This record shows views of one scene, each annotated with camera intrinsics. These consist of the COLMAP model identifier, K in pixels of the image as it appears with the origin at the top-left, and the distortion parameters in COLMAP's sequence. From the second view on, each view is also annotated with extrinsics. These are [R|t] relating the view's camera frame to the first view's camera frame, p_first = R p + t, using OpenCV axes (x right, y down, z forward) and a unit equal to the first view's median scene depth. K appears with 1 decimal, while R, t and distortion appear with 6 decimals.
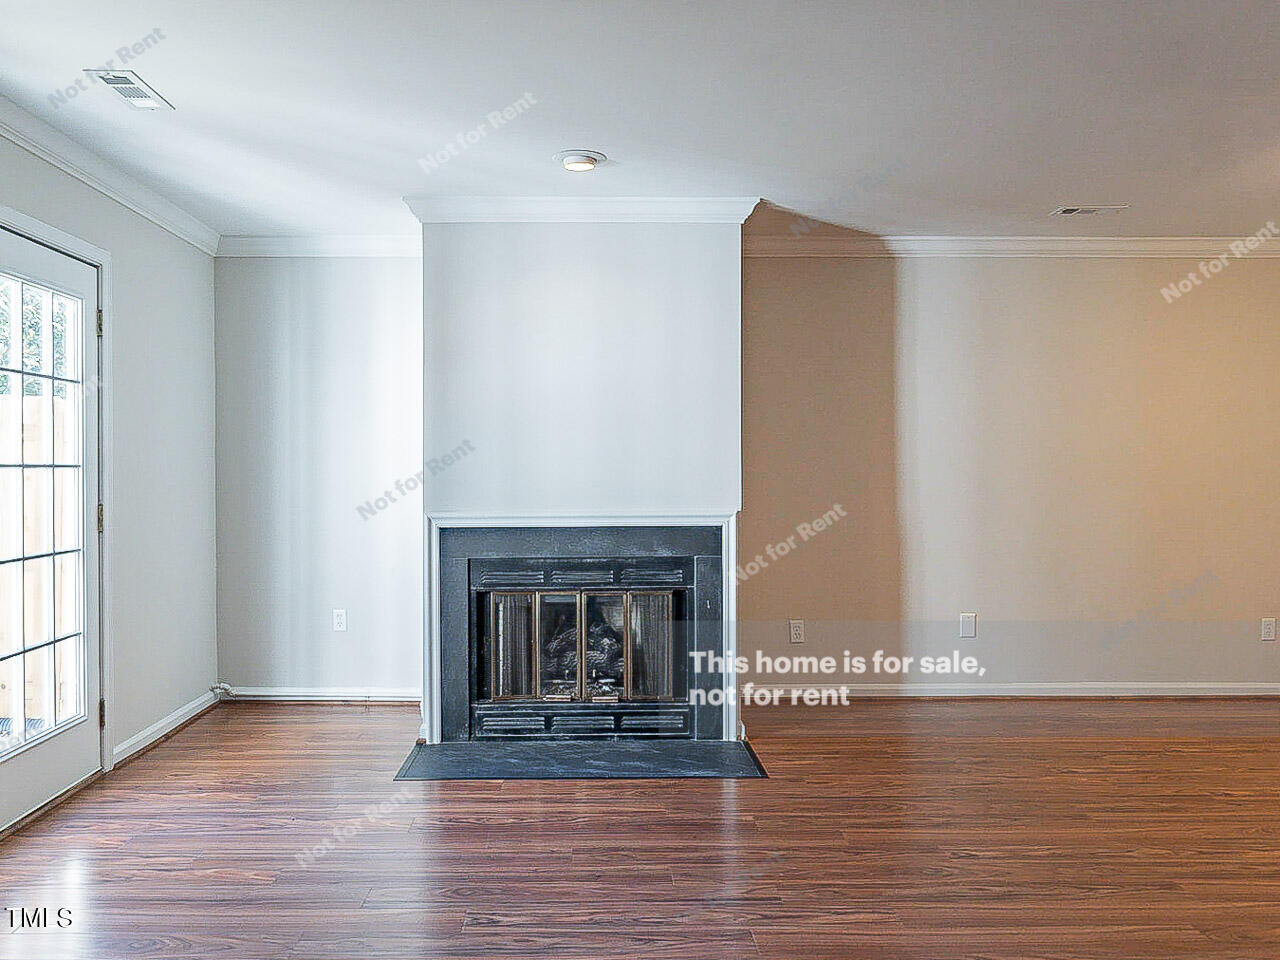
lens RADIAL K [[924.7, 0, 640.0], [0, 924.7, 480.0], [0, 0, 1]] dist [0.000098, -0.000710]
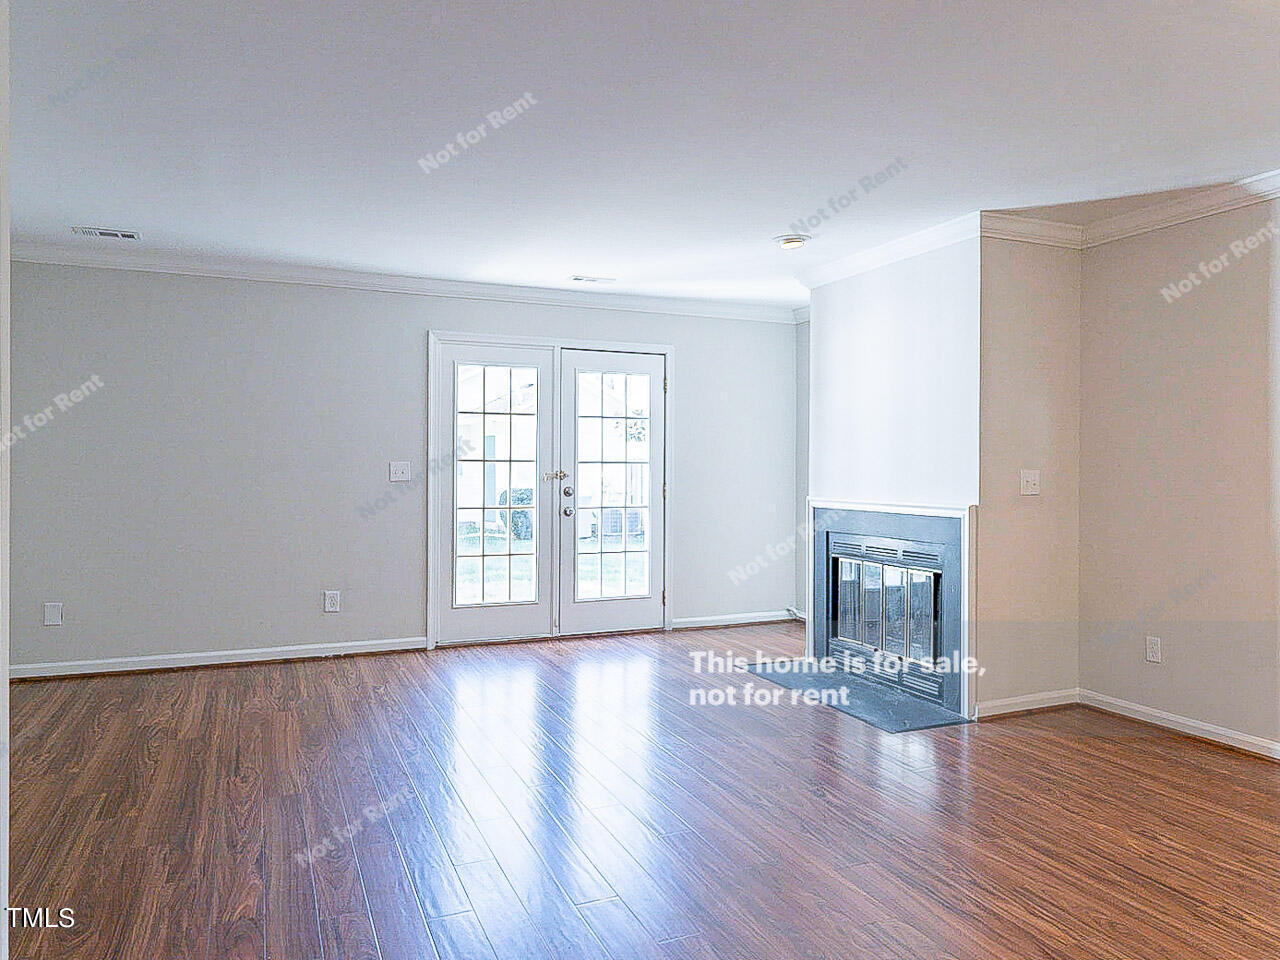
lens RADIAL K [[924.7, 0, 640.0], [0, 924.7, 480.0], [0, 0, 1]] dist [0.000098, -0.000710]
pose [[0.357545, 0.018350, -0.933716, 1.000025], [-0.017768, 0.999760, 0.012844, -0.002641], [0.933727, 0.011998, 0.357785, 0.264358]]
